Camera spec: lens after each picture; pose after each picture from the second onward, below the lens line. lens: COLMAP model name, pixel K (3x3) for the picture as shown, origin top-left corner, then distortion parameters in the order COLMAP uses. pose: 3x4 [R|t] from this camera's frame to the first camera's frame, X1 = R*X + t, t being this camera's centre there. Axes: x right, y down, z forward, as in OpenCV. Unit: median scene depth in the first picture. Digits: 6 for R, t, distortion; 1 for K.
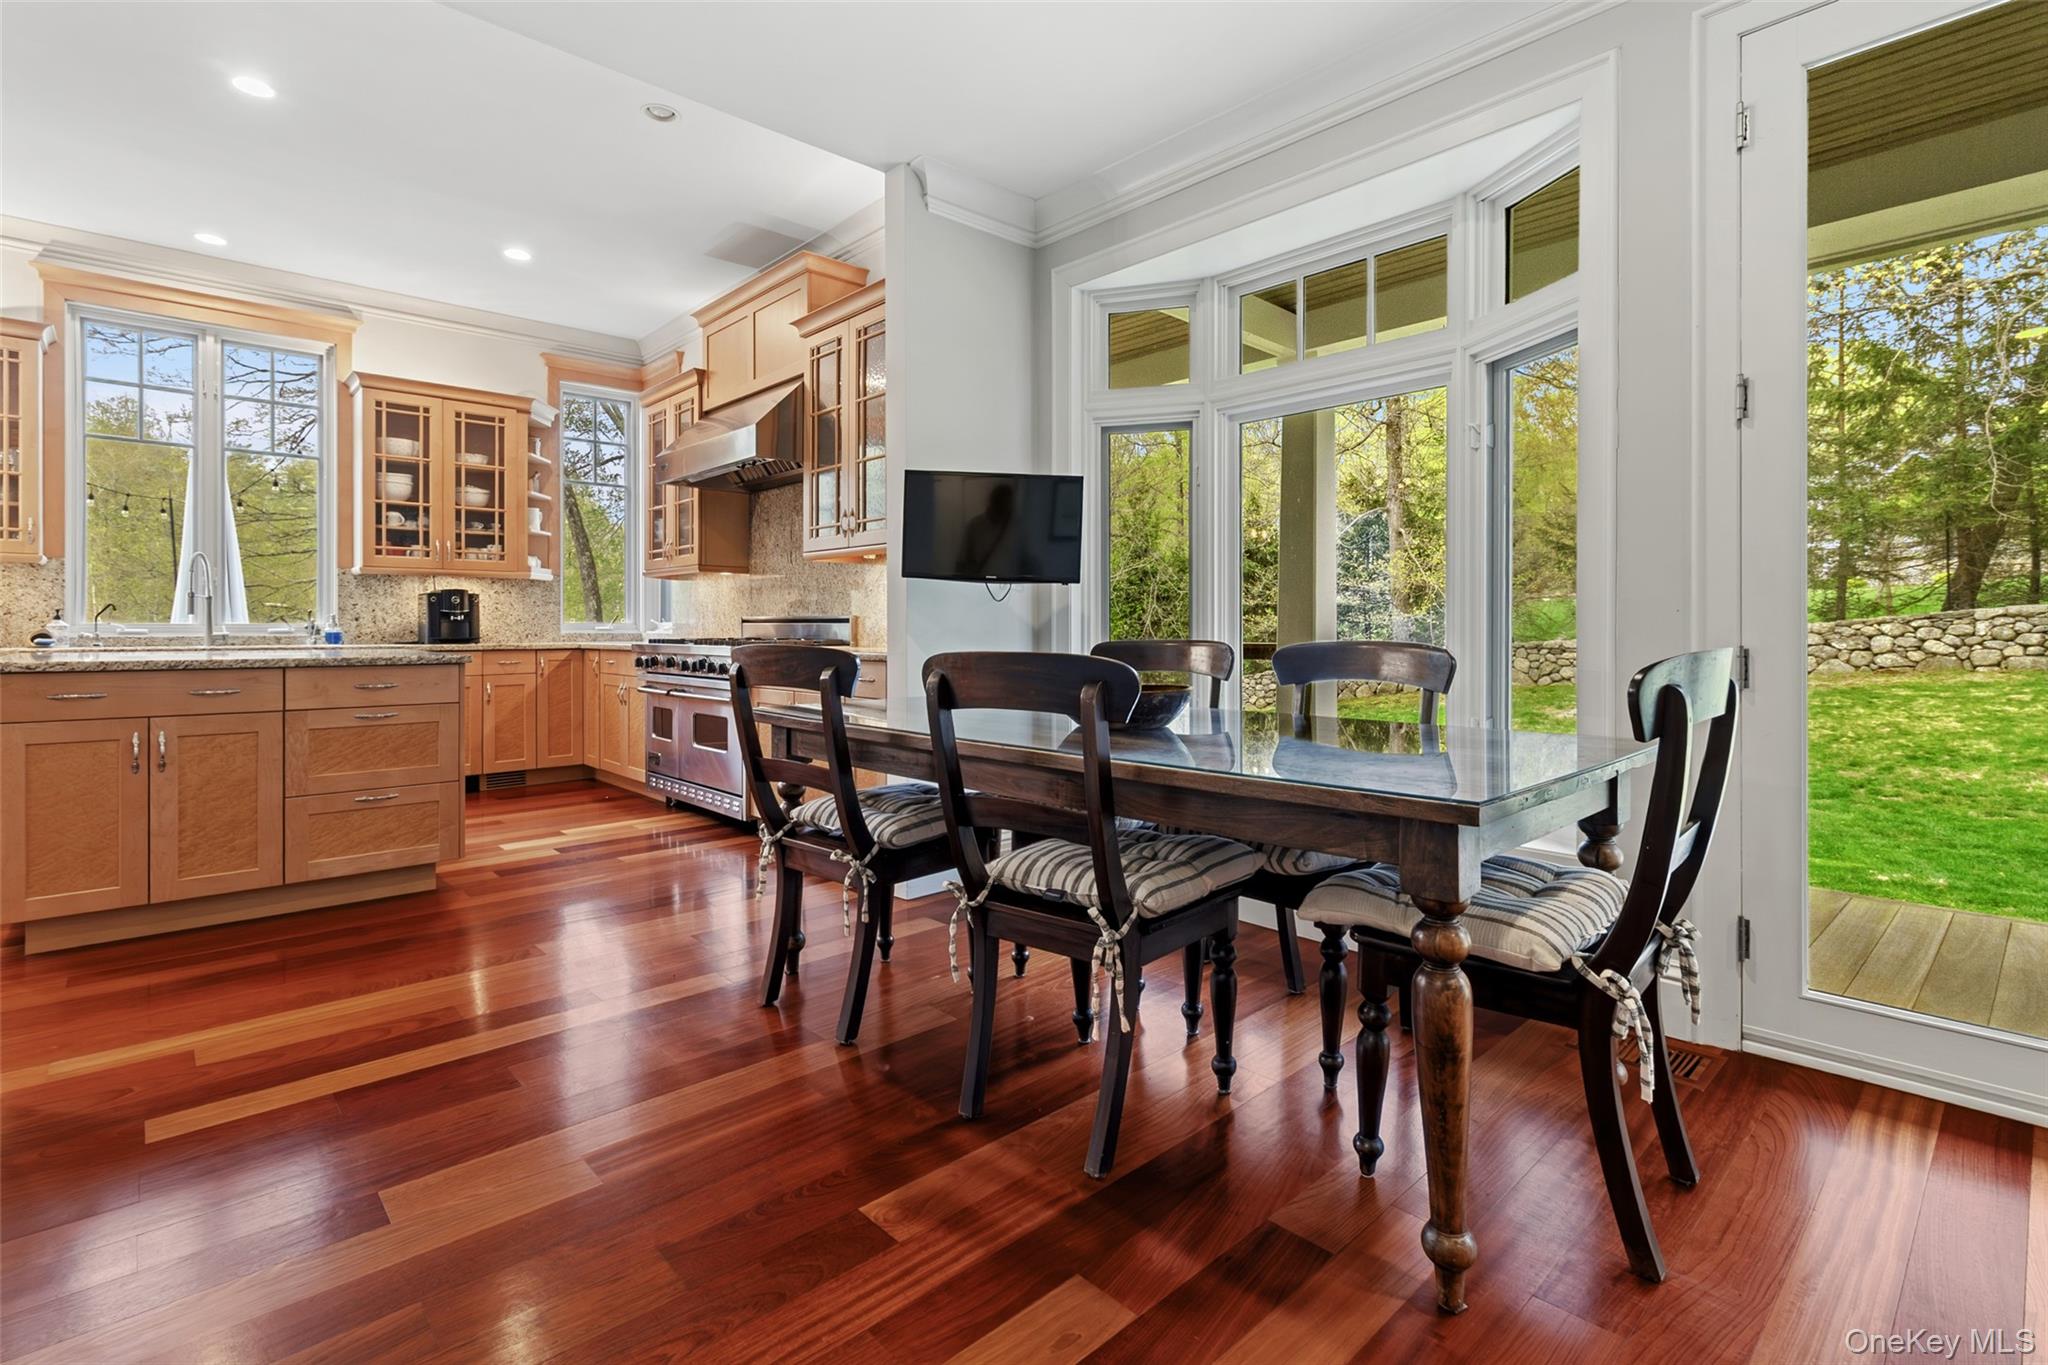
lens RADIAL K [[946.8, 0, 1026.2], [0, 946.8, 632.6], [0, 0, 1]] dist [0.007318, 0.000556]
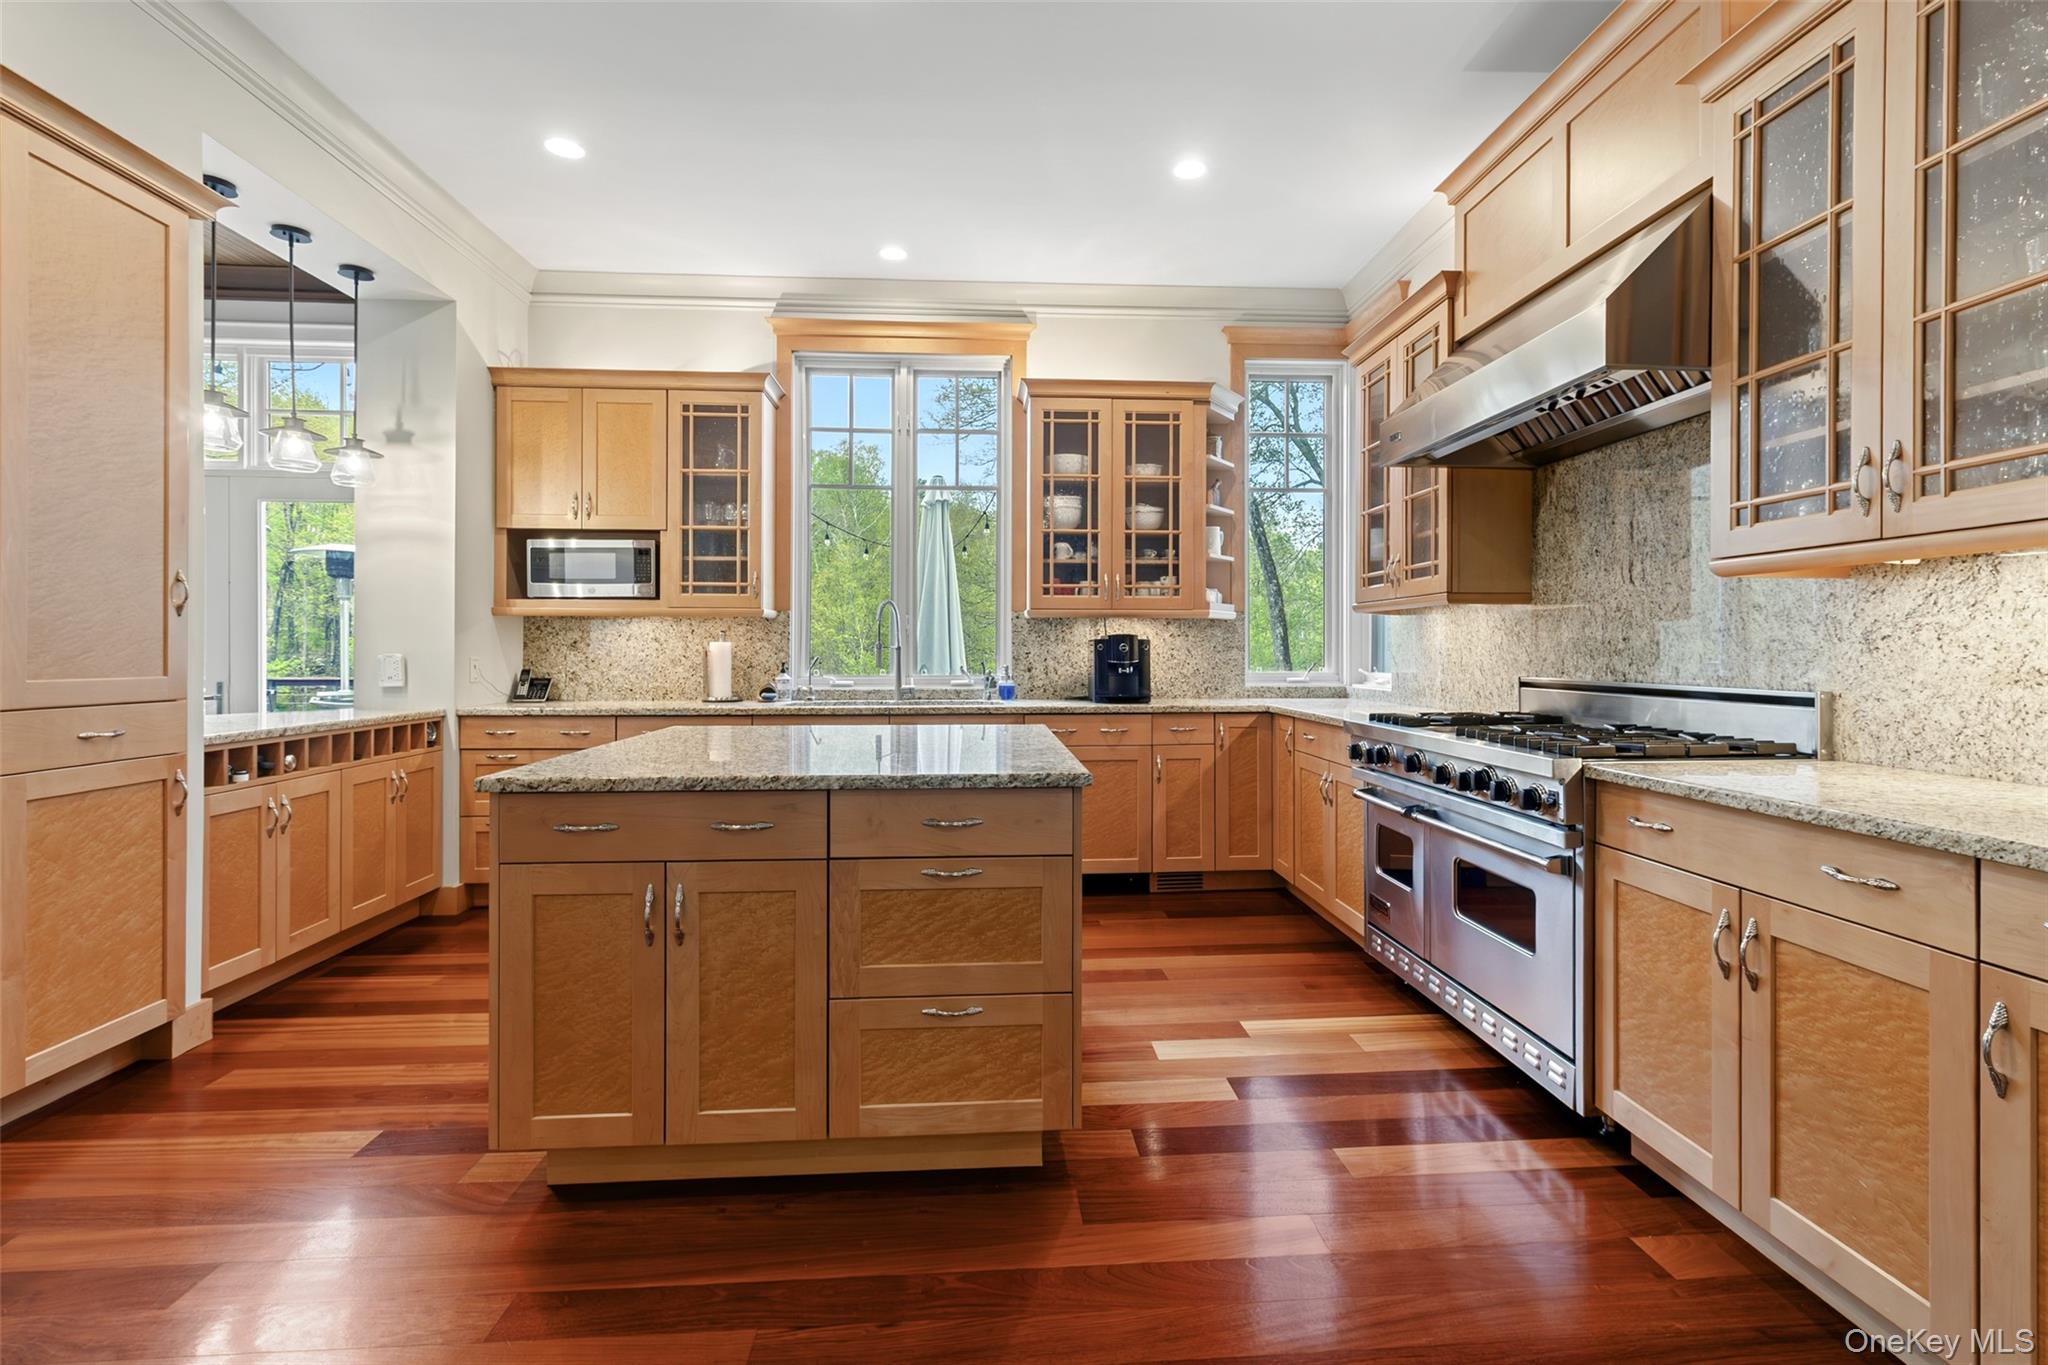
lens RADIAL K [[946.6, 0, 1049.0], [0, 946.6, 651.2], [0, 0, 1]] dist [-0.003573, -0.000193]
pose [[0.785806, 0.000149, -0.618473, -0.160541], [-0.002862, 0.999990, -0.003395, -0.028845], [0.618466, 0.004438, 0.785799, 0.339495]]
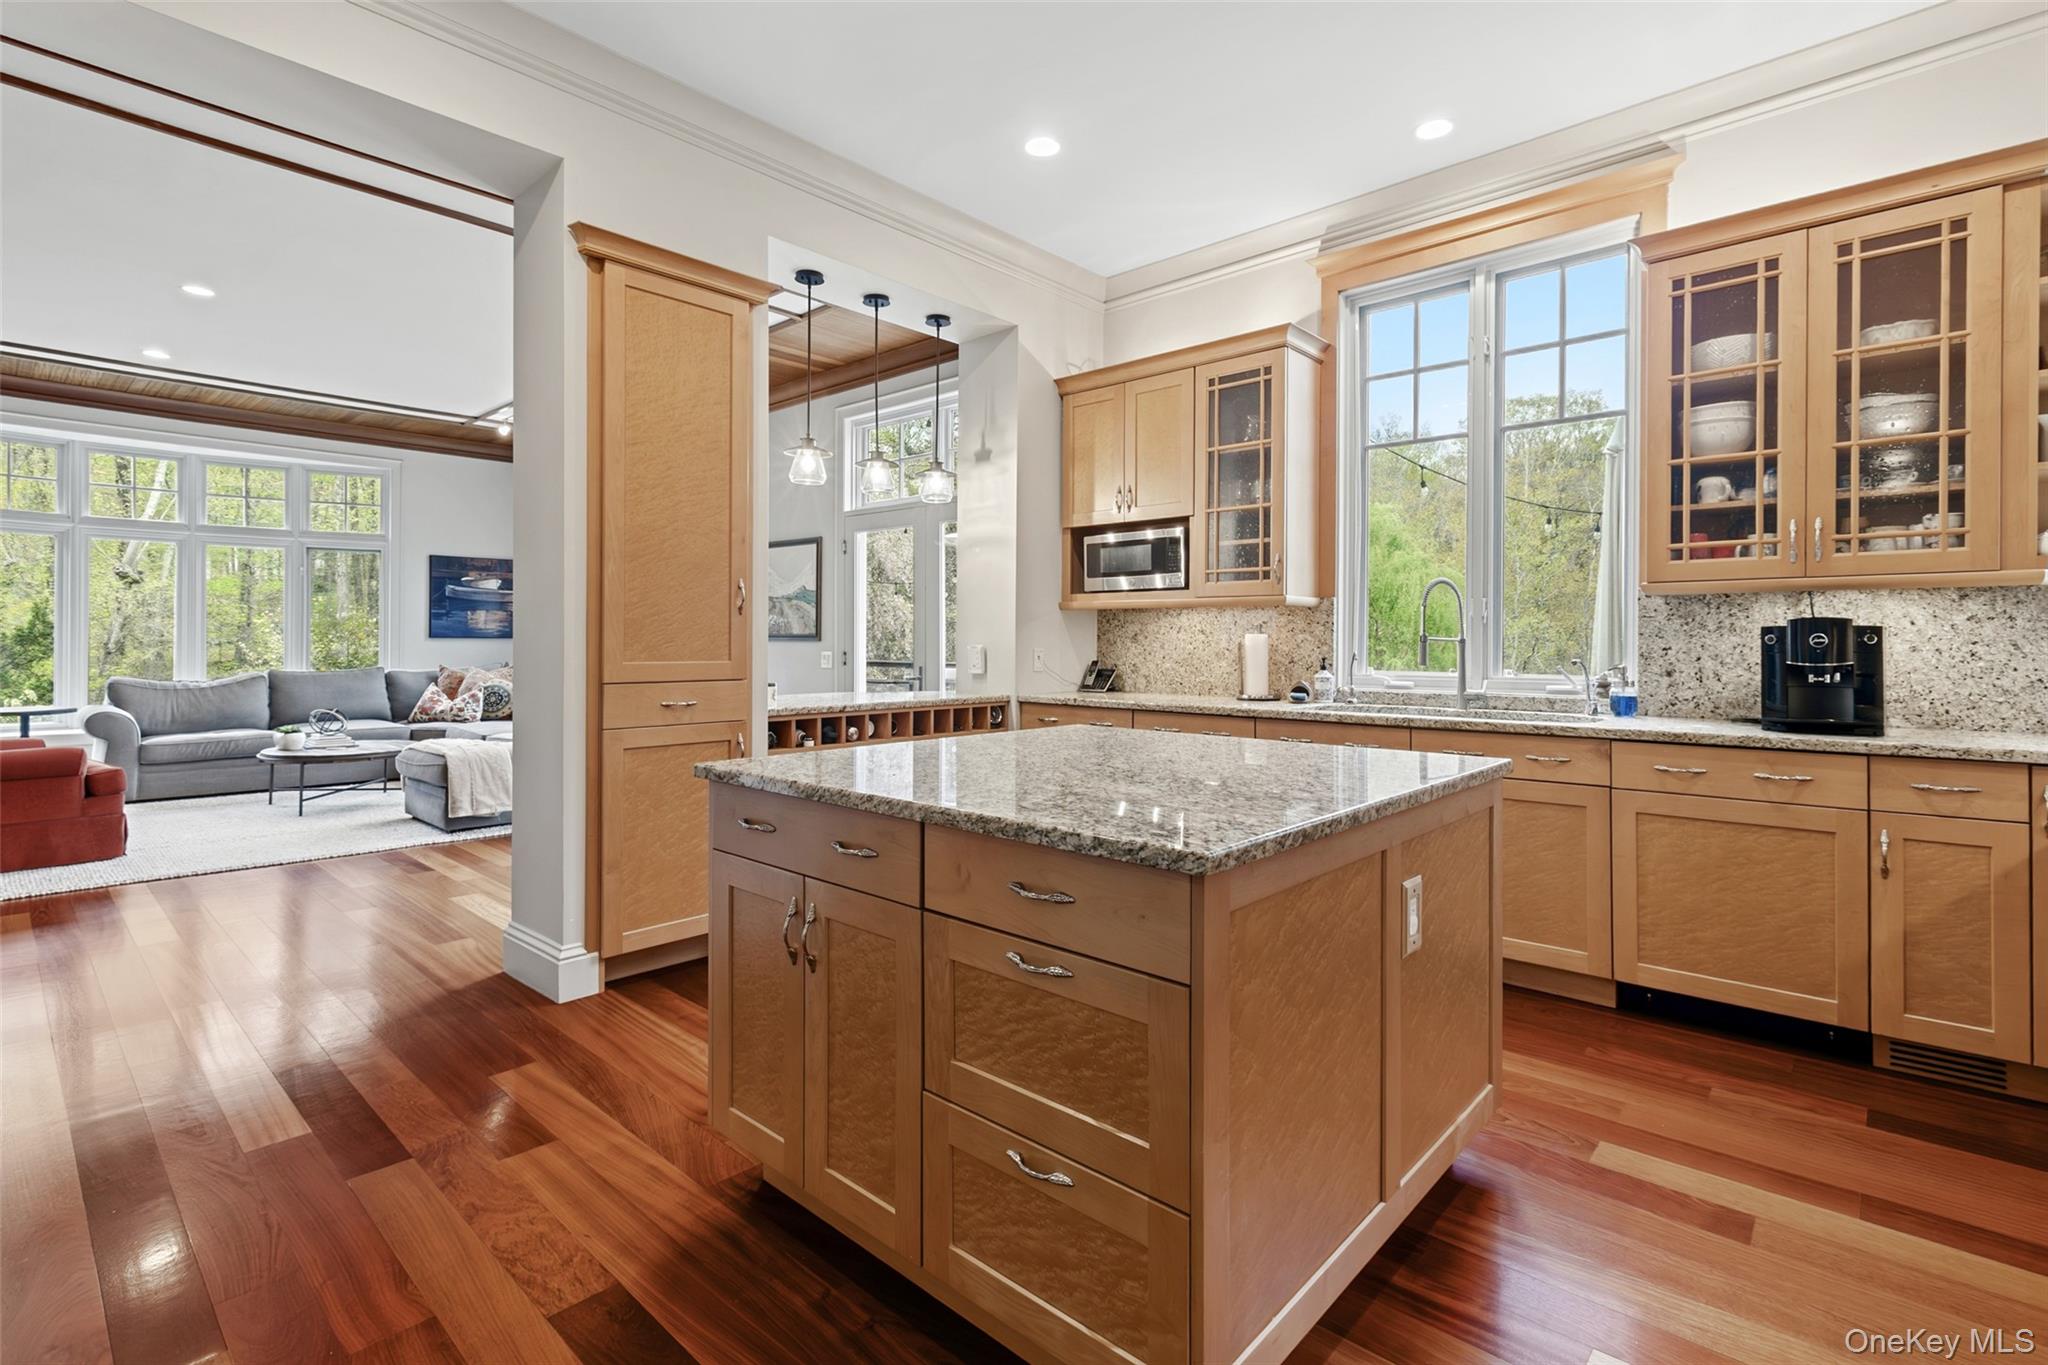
lens RADIAL K [[948.7, 0, 1035.4], [0, 948.7, 648.0], [0, 0, 1]] dist [0.003585, -0.000170]
pose [[0.092840, 0.005693, -0.995665, -0.165491], [-0.008477, 0.999952, 0.004927, -0.029982], [0.995645, 0.007983, 0.092884, 0.568886]]
